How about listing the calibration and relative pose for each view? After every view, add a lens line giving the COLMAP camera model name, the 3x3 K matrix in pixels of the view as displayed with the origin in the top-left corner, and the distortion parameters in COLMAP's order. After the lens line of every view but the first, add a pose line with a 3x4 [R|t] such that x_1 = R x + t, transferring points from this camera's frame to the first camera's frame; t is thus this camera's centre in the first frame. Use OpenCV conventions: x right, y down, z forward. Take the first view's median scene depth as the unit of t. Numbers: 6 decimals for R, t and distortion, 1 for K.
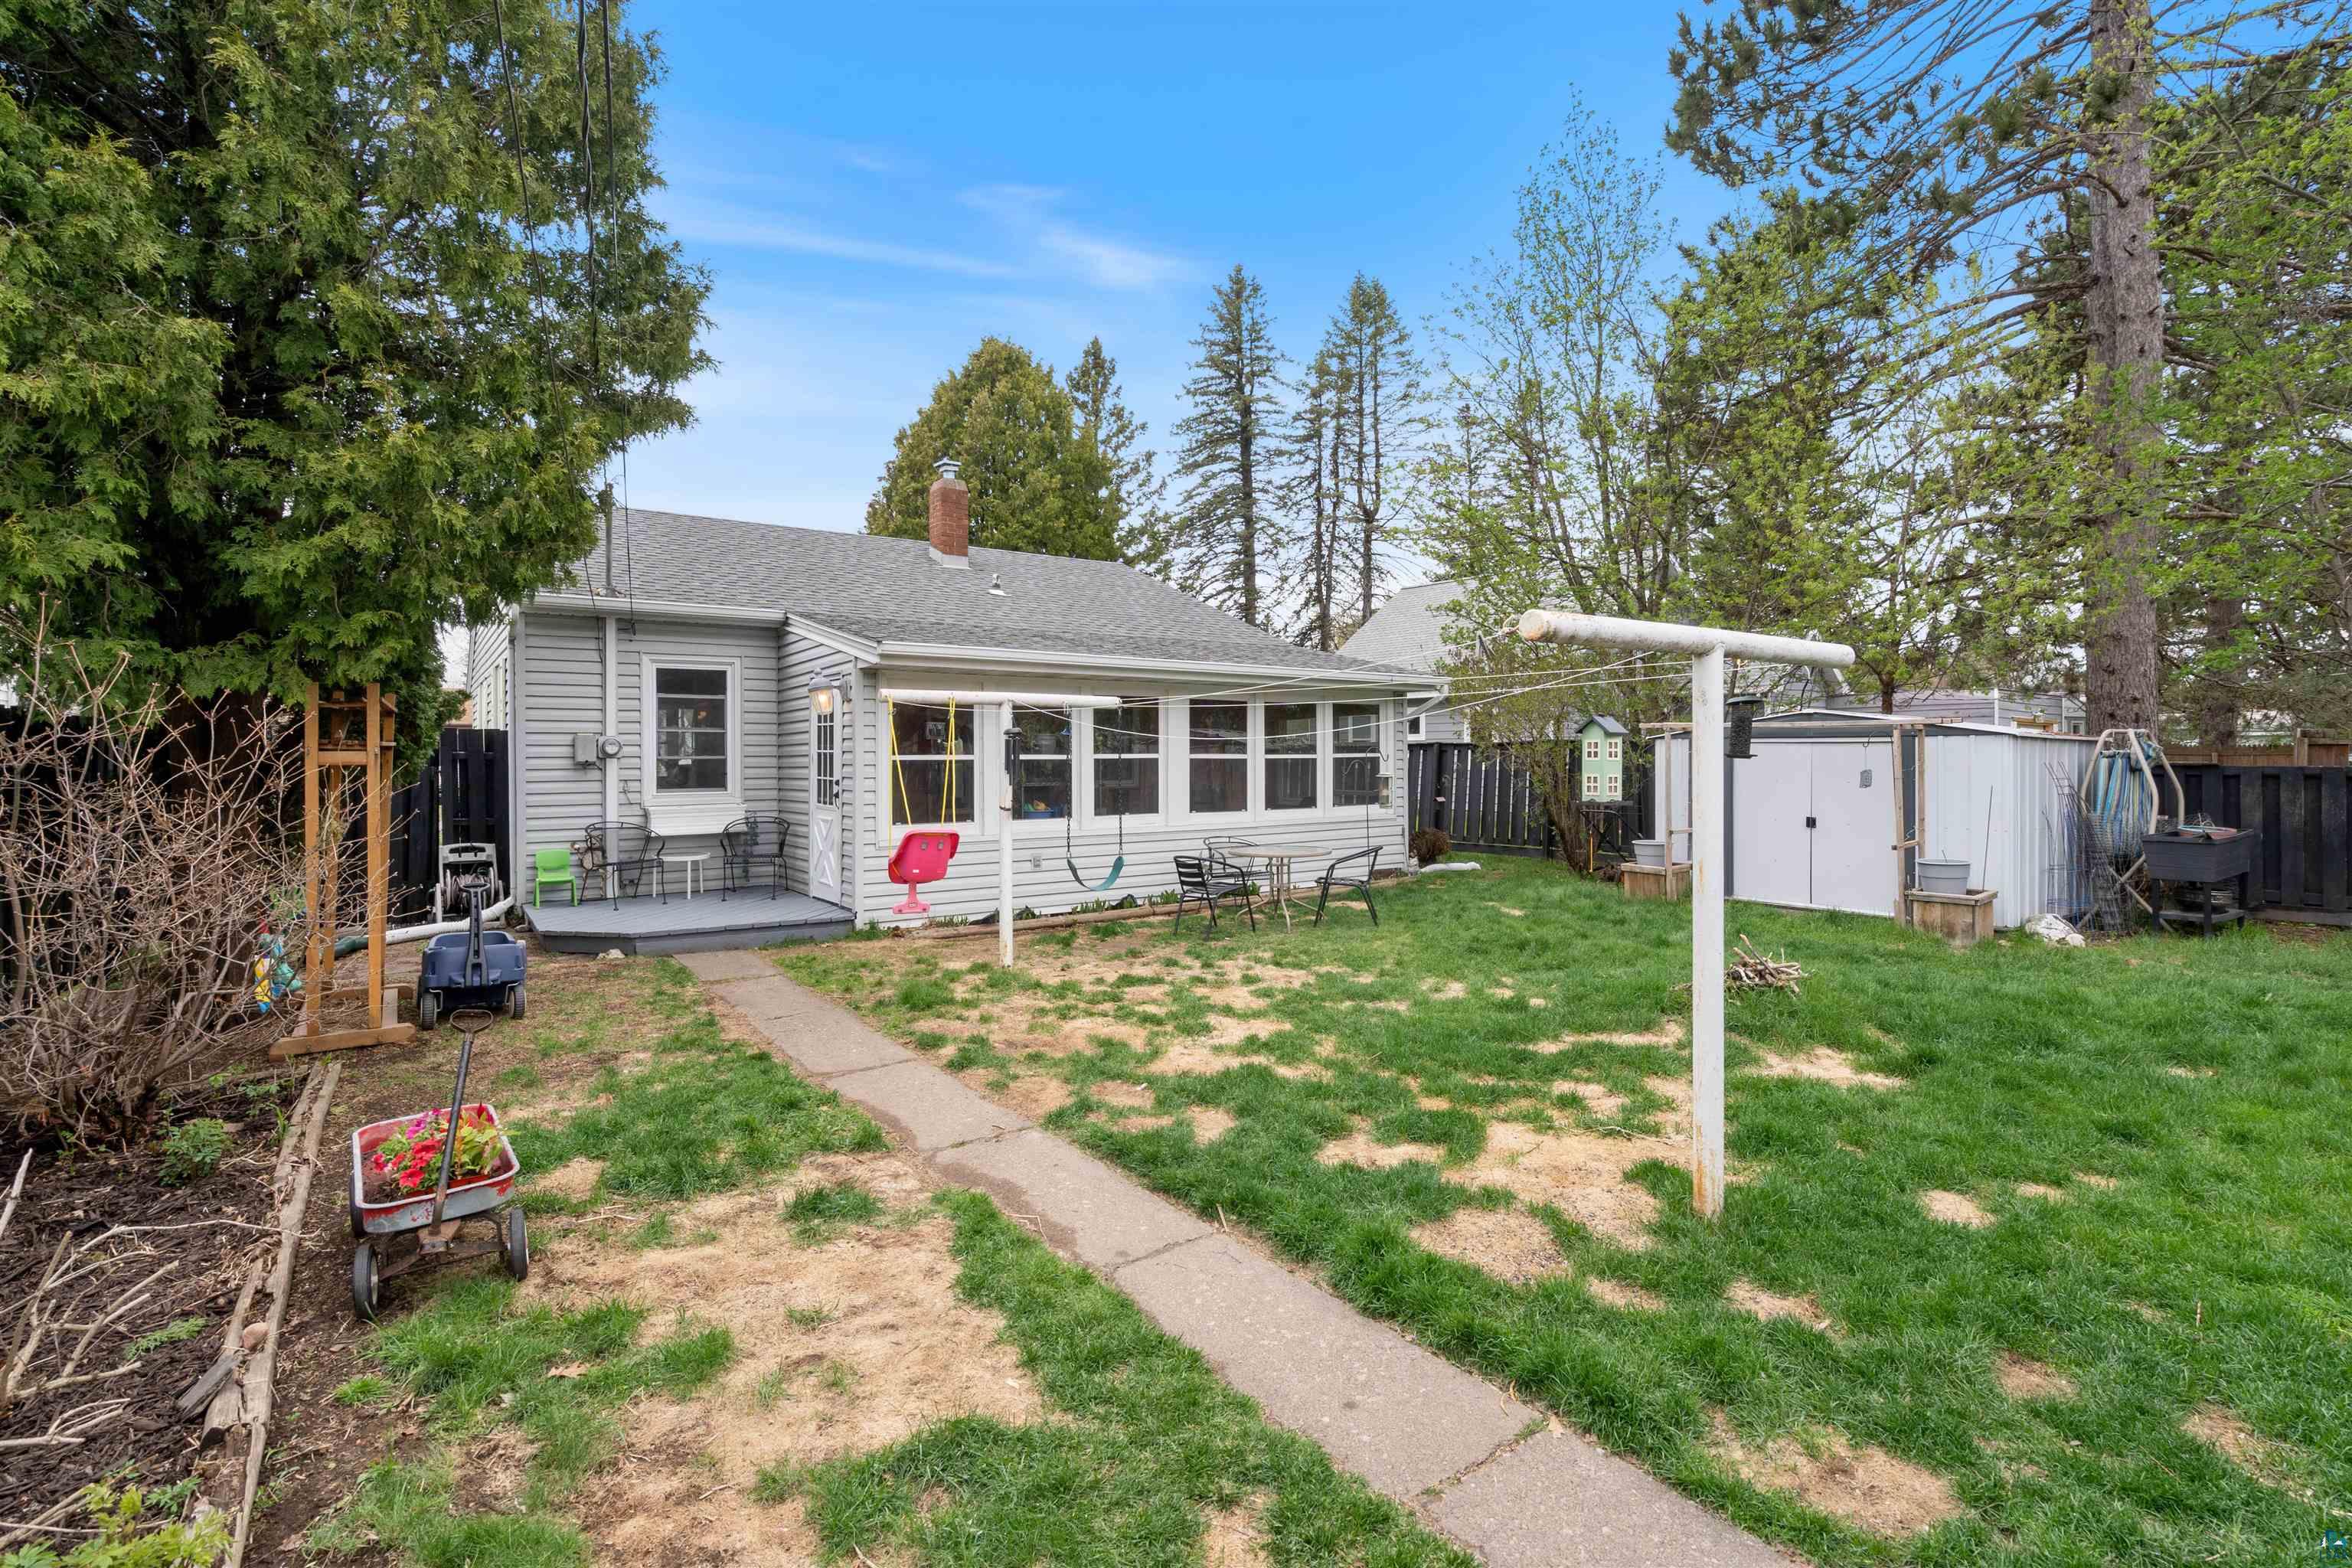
lens RADIAL K [[1074.4, 0, 1175.8], [0, 1074.4, 766.6], [0, 0, 1]] dist [0.000025, -0.001064]
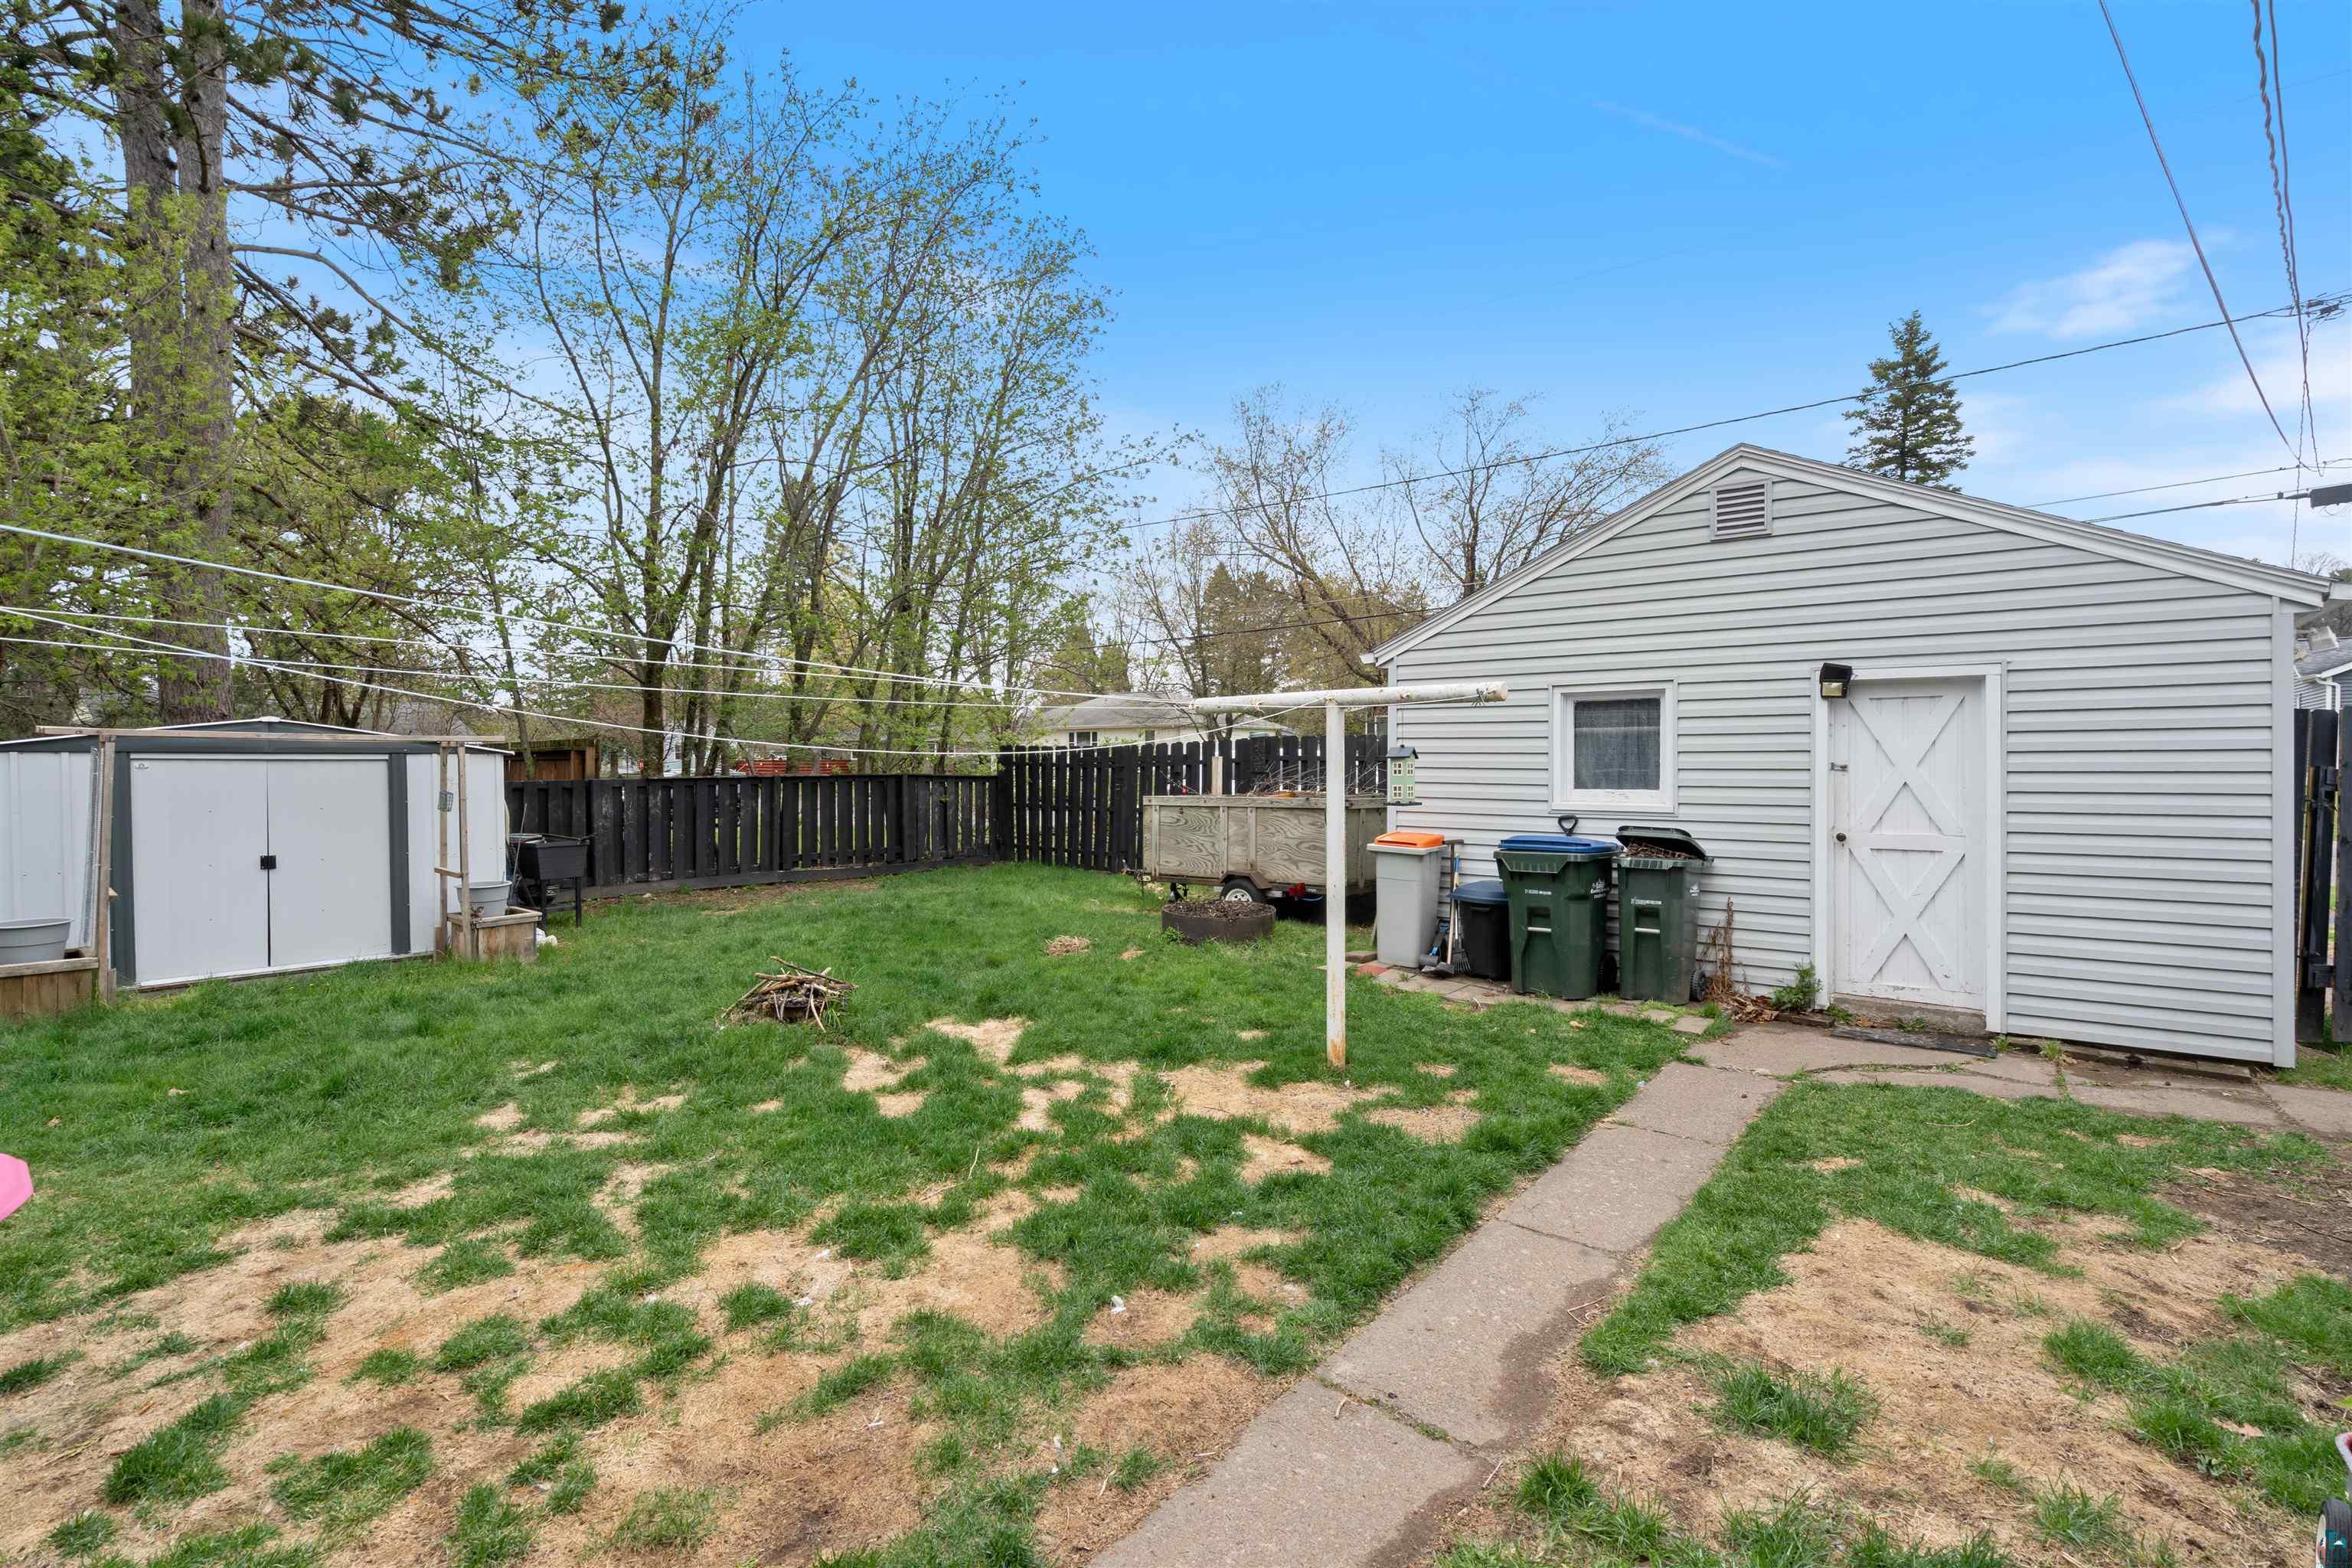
lens RADIAL K [[1074.4, 0, 1171.9], [0, 1074.4, 768.9], [0, 0, 1]] dist [0.000025, -0.001064]
pose [[-0.271387, 0.000126, 0.962470, -0.860779], [0.014751, 0.999883, 0.004029, -0.023184], [-0.962357, 0.015291, -0.271357, 1.518288]]
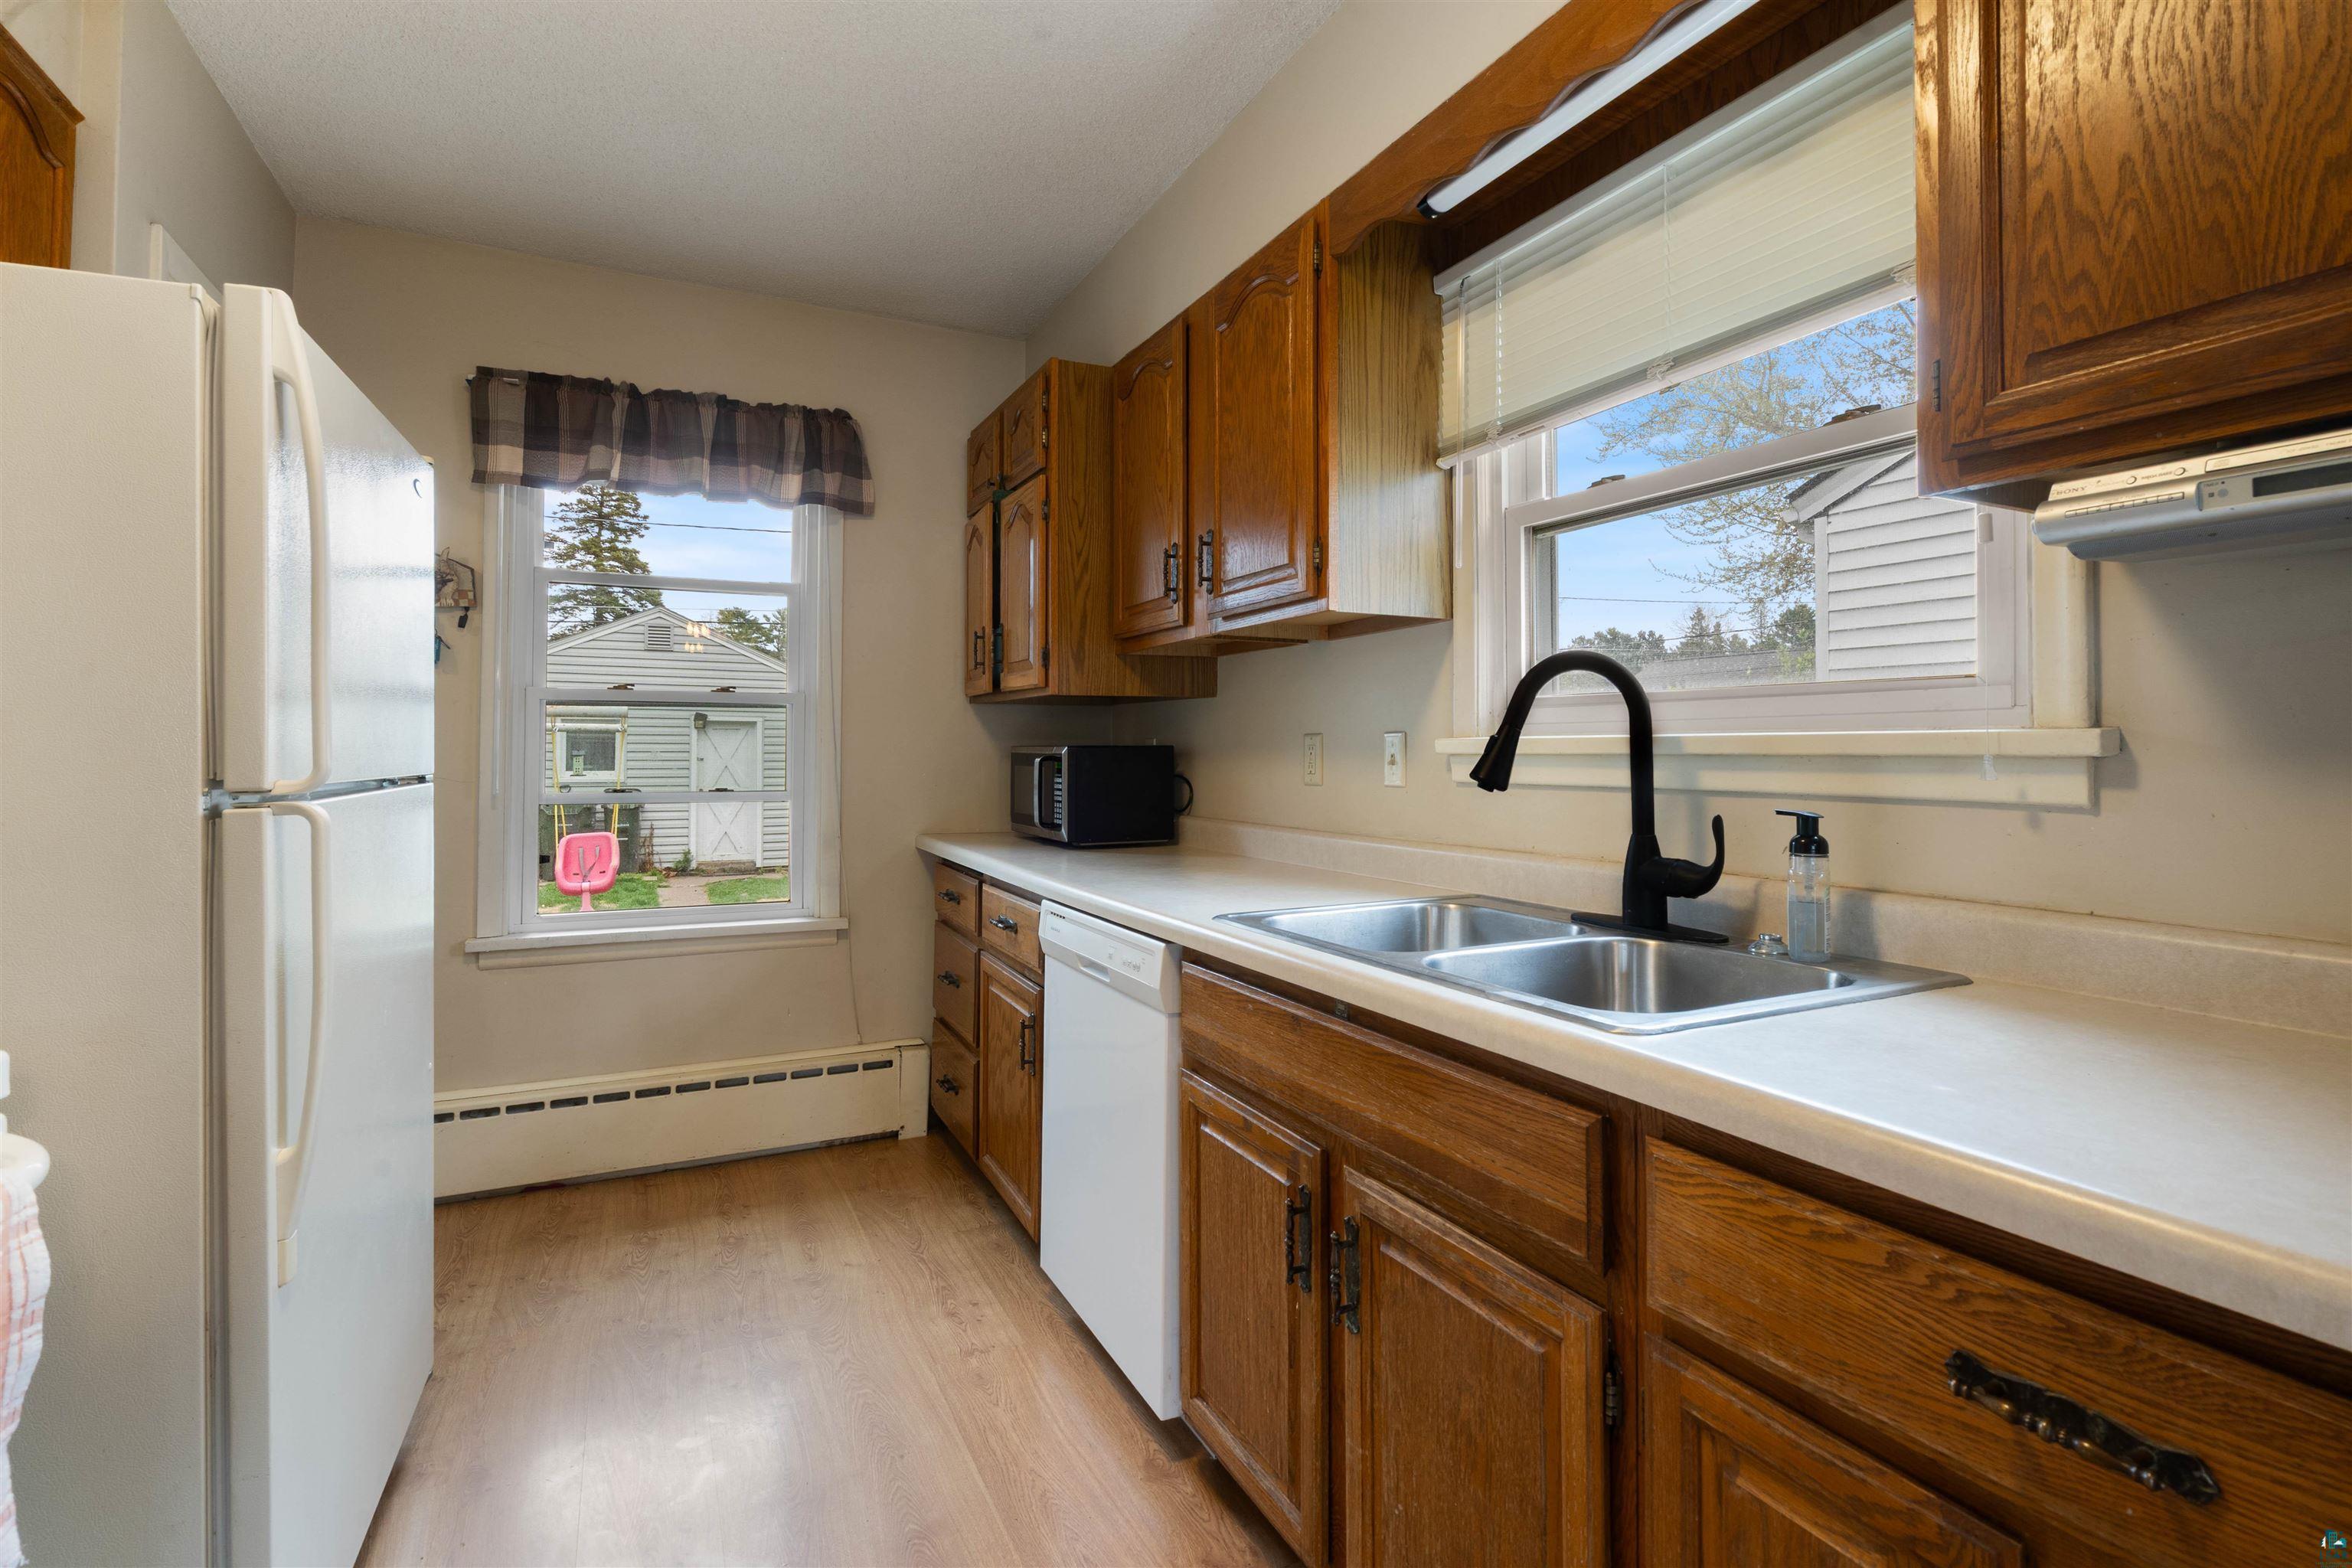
lens RADIAL K [[1074.4, 0, 1171.7], [0, 1074.4, 760.8], [0, 0, 1]] dist [0.000025, -0.001064]
pose [[-0.987284, -0.000349, 0.158966, -1.474525], [0.002089, 0.999883, 0.015169, -0.042923], [-0.158952, 0.015309, -0.987168, 2.892821]]
